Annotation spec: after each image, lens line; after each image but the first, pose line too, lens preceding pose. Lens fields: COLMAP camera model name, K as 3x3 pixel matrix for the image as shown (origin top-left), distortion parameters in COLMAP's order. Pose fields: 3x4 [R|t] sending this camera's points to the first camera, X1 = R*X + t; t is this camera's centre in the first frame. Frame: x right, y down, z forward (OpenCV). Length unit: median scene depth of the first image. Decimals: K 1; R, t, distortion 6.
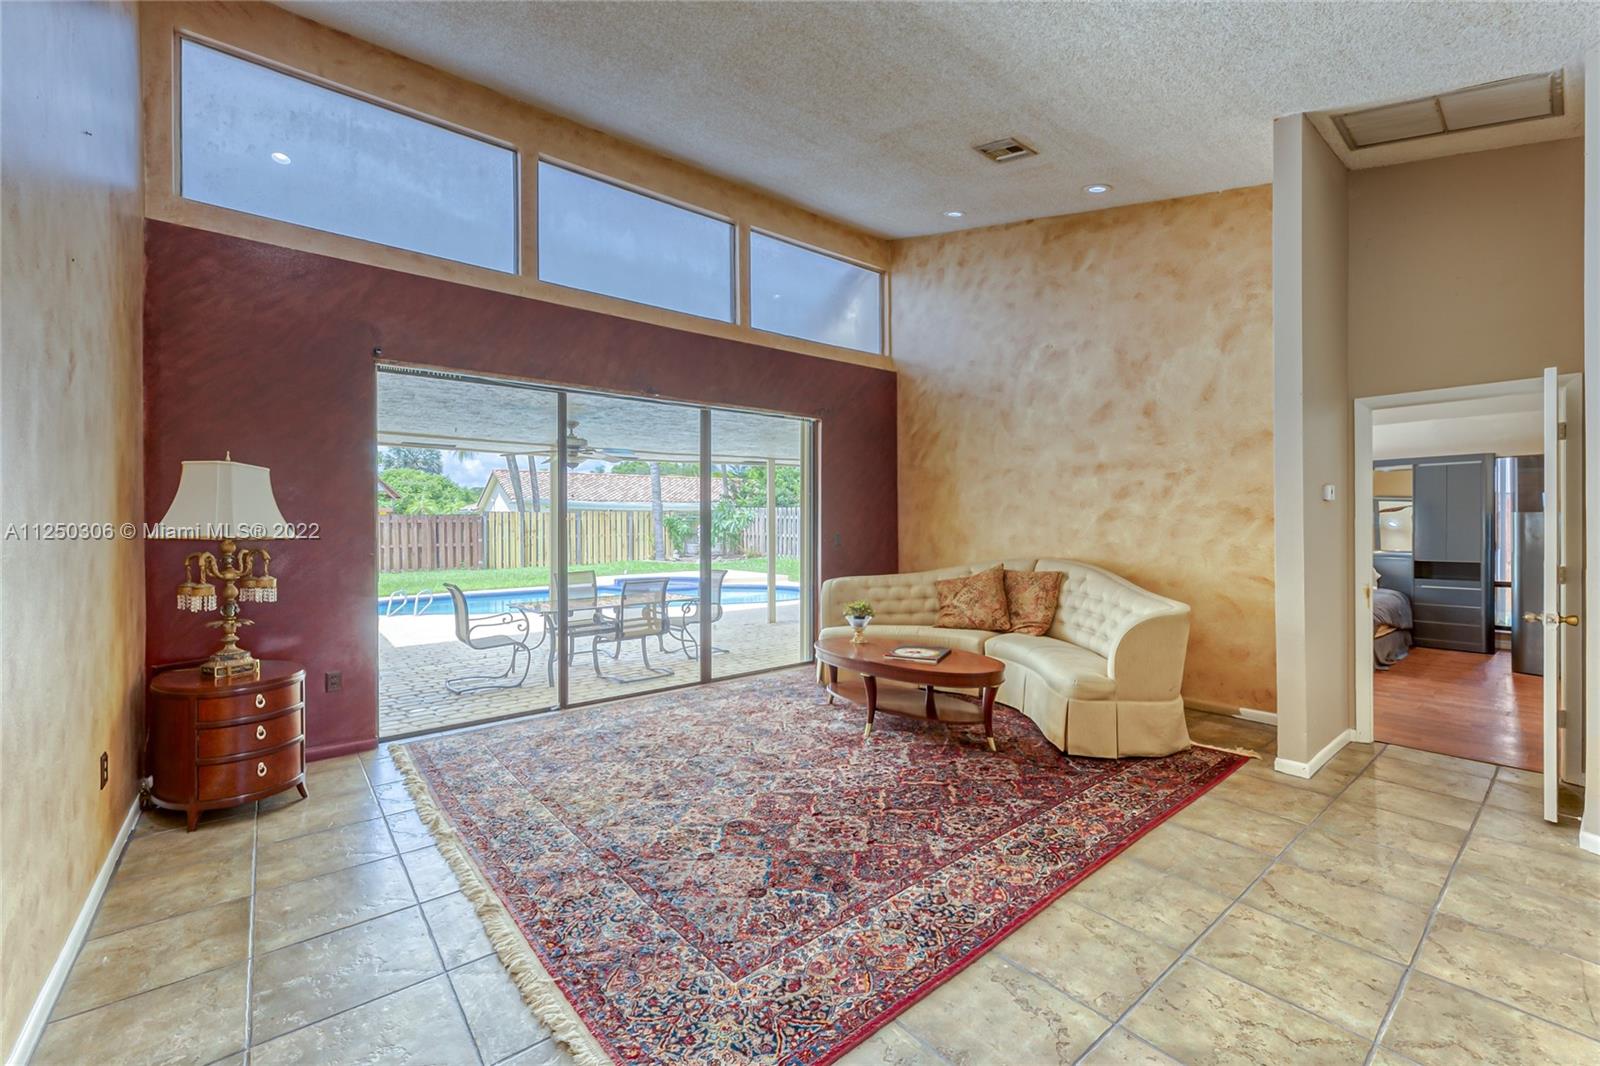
lens RADIAL K [[652.3, 0, 799.1], [0, 652.3, 528.5], [0, 0, 1]] dist [0.000057, -0.000421]
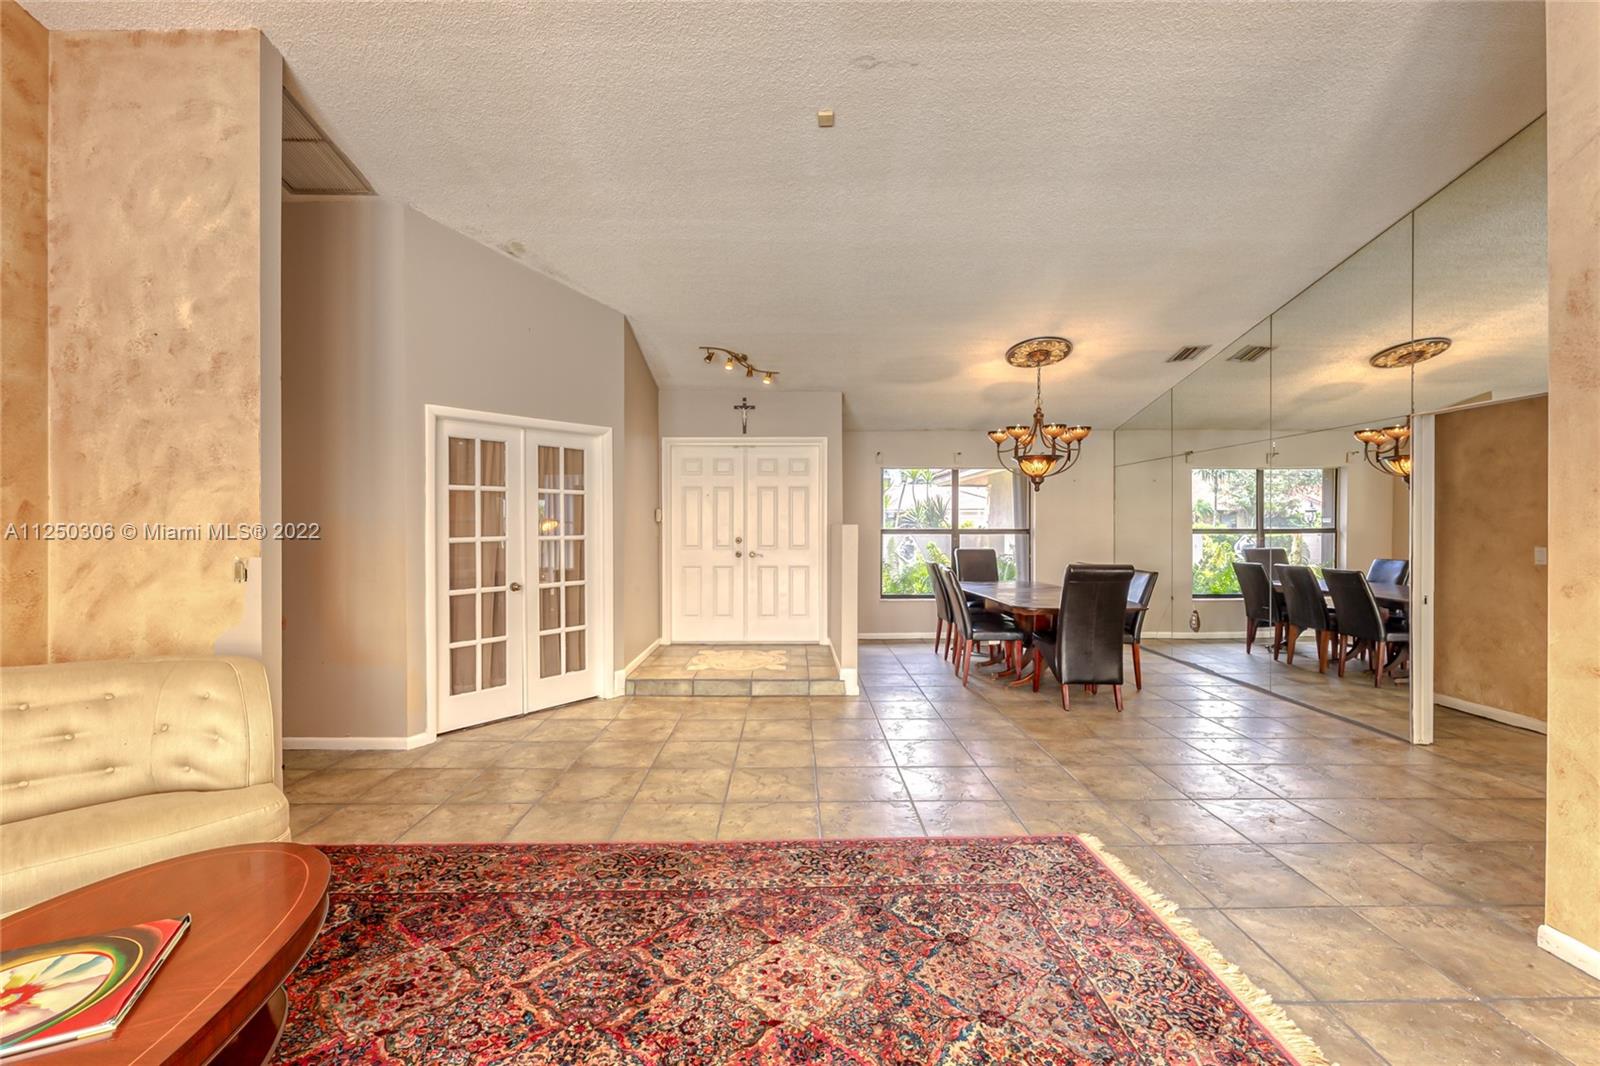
lens RADIAL K [[664.3, 0, 796.1], [0, 664.3, 525.6], [0, 0, 1]] dist [-0.001177, -0.000138]
pose [[-0.781275, 0.005272, 0.624165, -0.228667], [0.010468, 0.999934, 0.004657, -0.005134], [-0.624099, 0.010172, -0.781279, 0.913050]]
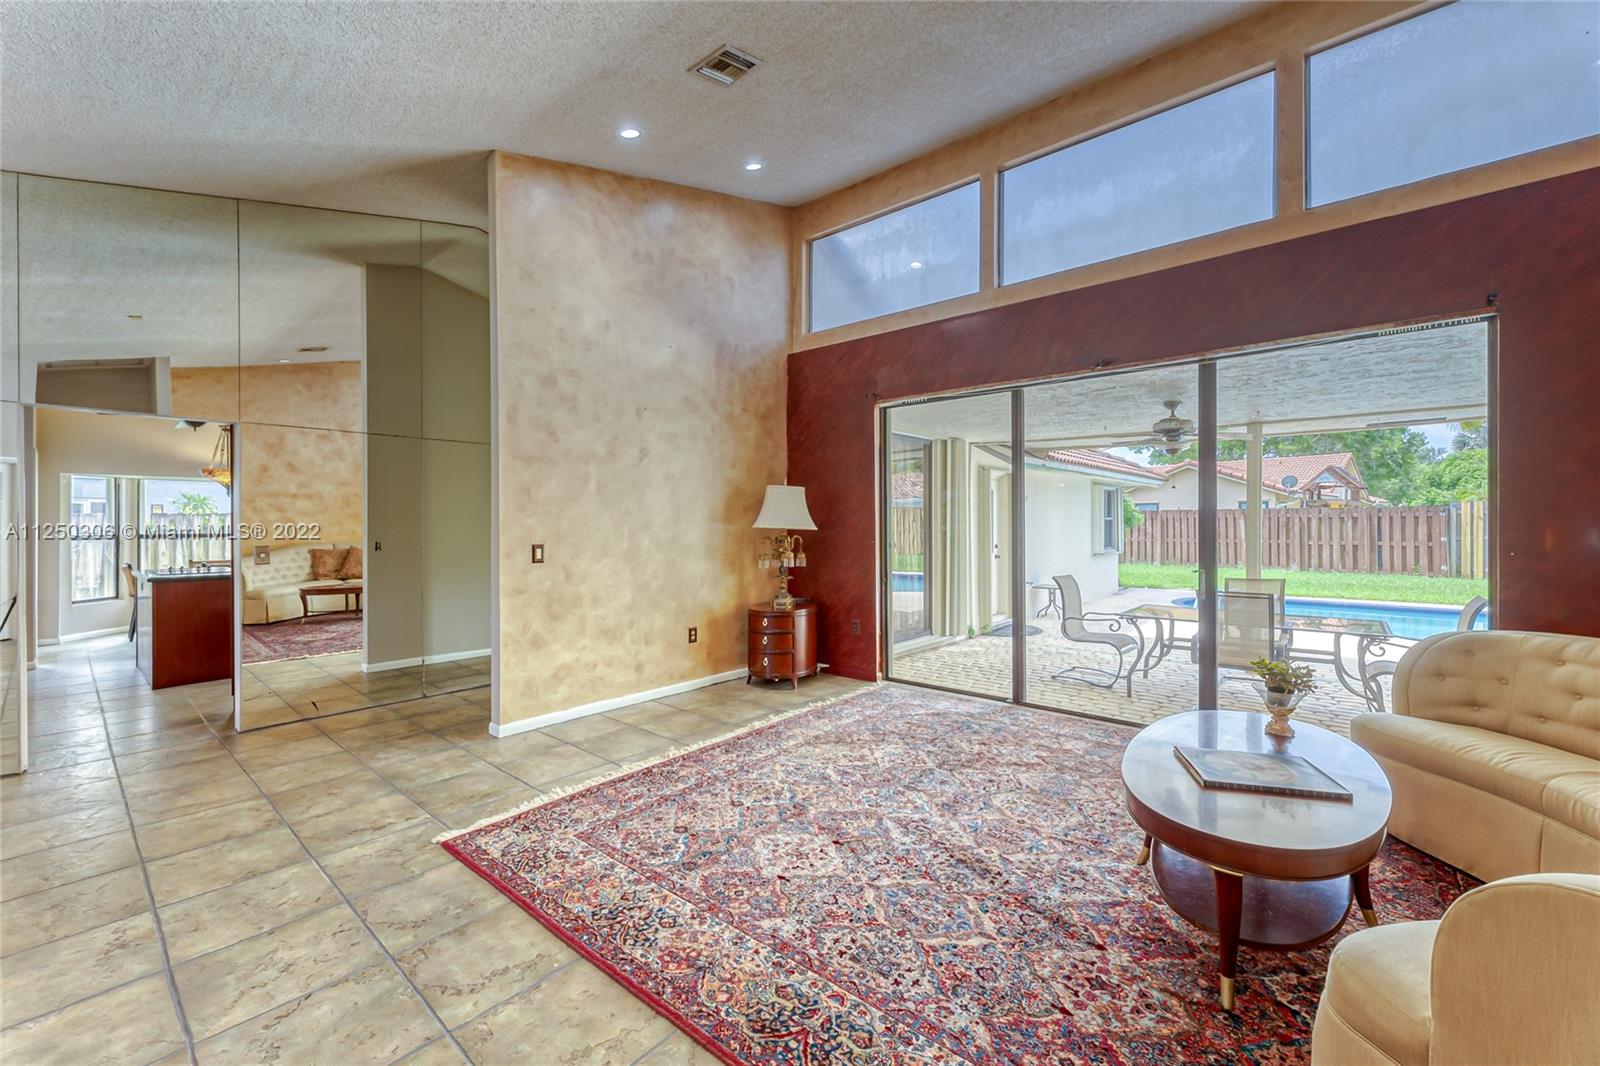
lens RADIAL K [[649.3, 0, 799.9], [0, 649.3, 524.0], [0, 0, 1]] dist [0.000105, 0.000071]
pose [[0.174452, 0.007481, -0.984637, 0.569201], [-0.004727, 0.999966, 0.006759, -0.006385], [0.984654, 0.003475, 0.174482, 0.499463]]
